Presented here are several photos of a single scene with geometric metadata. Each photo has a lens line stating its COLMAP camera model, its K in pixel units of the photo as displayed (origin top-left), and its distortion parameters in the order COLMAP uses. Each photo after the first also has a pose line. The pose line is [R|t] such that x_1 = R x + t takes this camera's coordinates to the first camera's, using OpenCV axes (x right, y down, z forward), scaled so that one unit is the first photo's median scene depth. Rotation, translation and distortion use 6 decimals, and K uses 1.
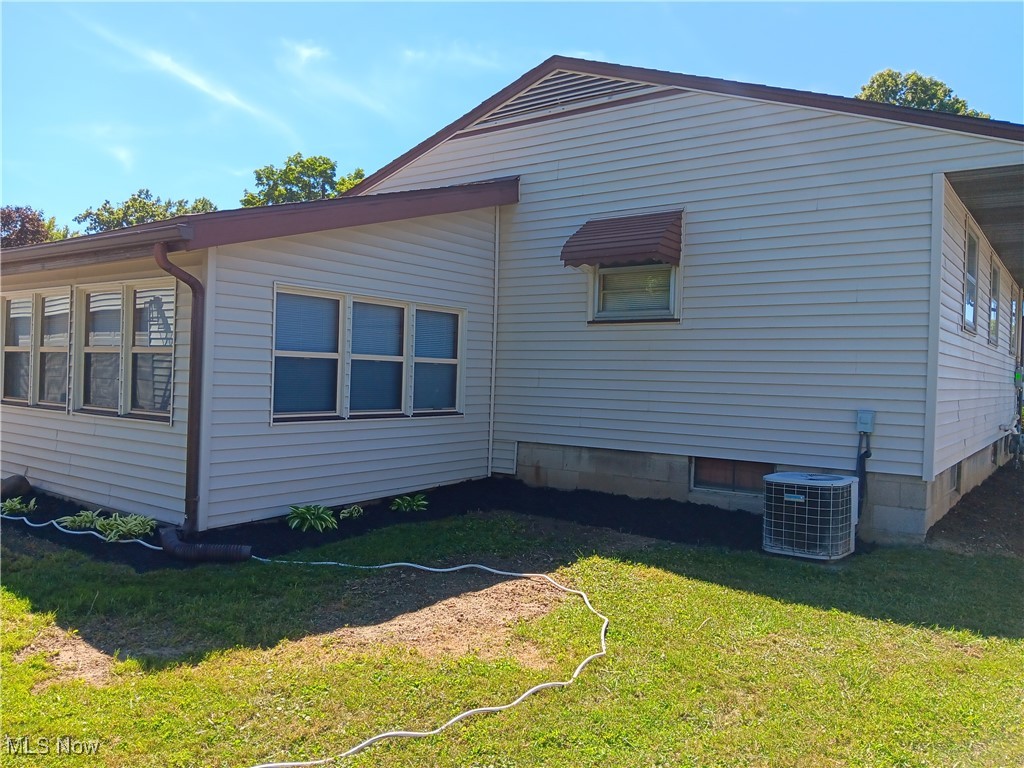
lens RADIAL K [[775.3, 0, 512.0], [0, 775.3, 384.0], [0, 0, 1]] dist [0.065925, -0.144089]
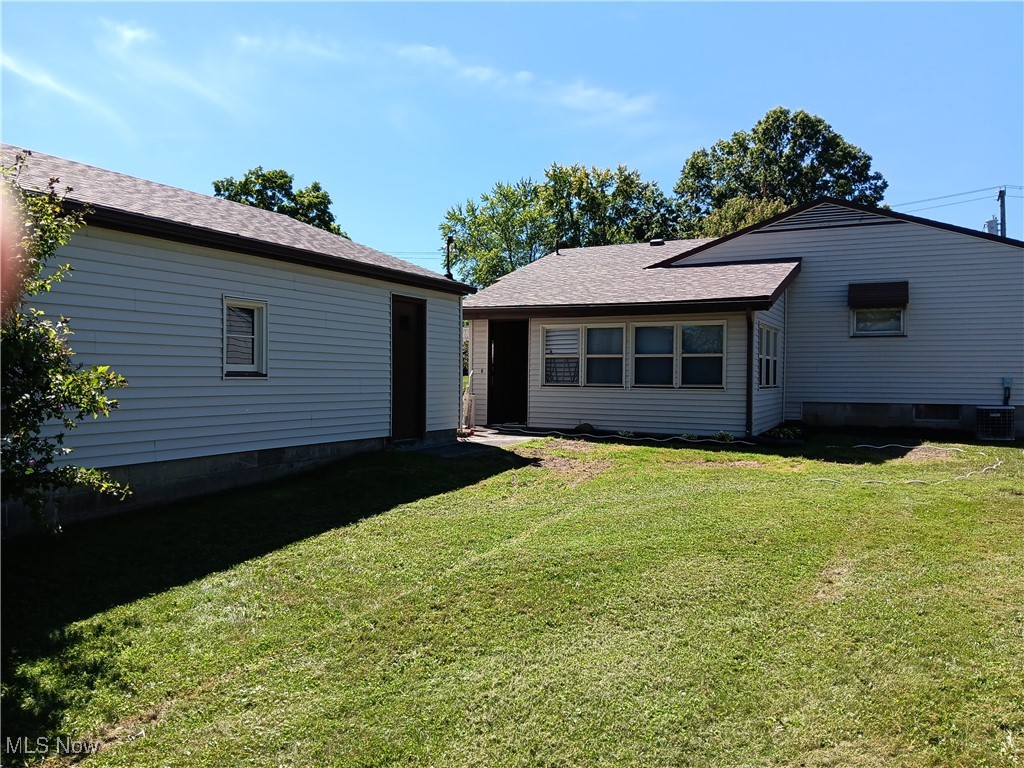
lens RADIAL K [[775.3, 0, 512.0], [0, 775.3, 384.0], [0, 0, 1]] dist [0.065925, -0.144089]
pose [[0.984993, -0.021615, 0.171235, -1.200221], [0.021703, 0.999764, 0.001359, 0.017437], [-0.171224, 0.002377, 0.985229, -0.851771]]
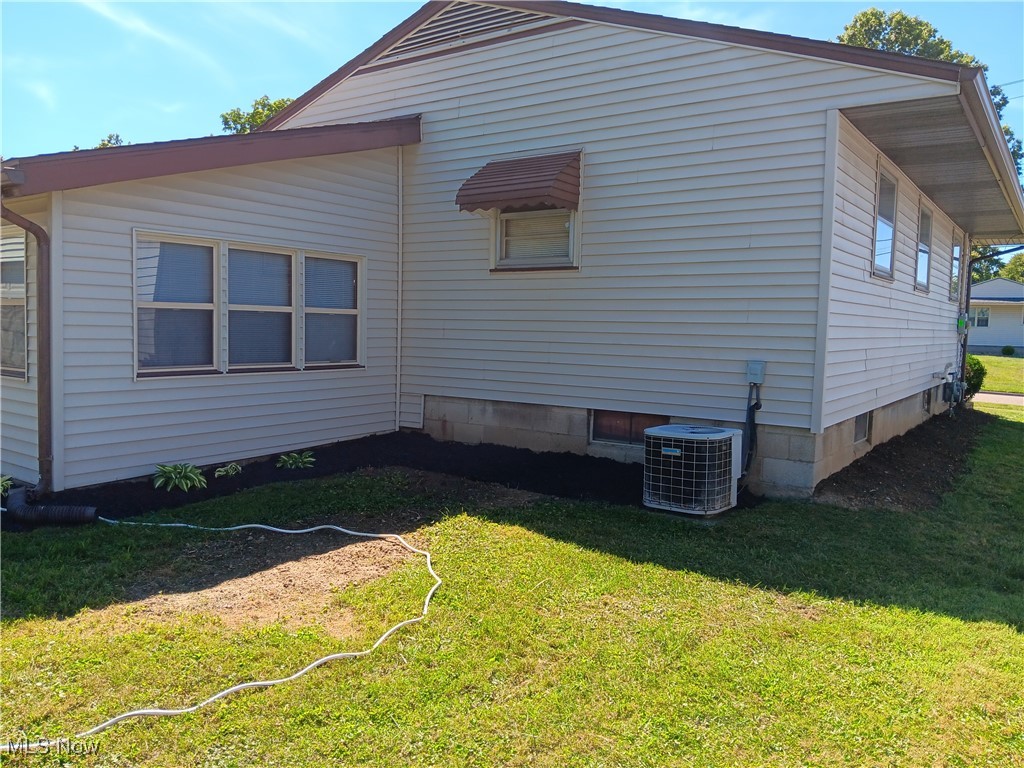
lens RADIAL K [[779.5, 0, 513.6], [0, 779.5, 379.5], [0, 0, 1]] dist [0.053142, -0.111882]
pose [[0.999805, -0.007046, 0.018424, 0.123611], [0.005946, 0.998234, 0.059111, -0.001843], [-0.018807, -0.058990, 0.998081, 0.034242]]
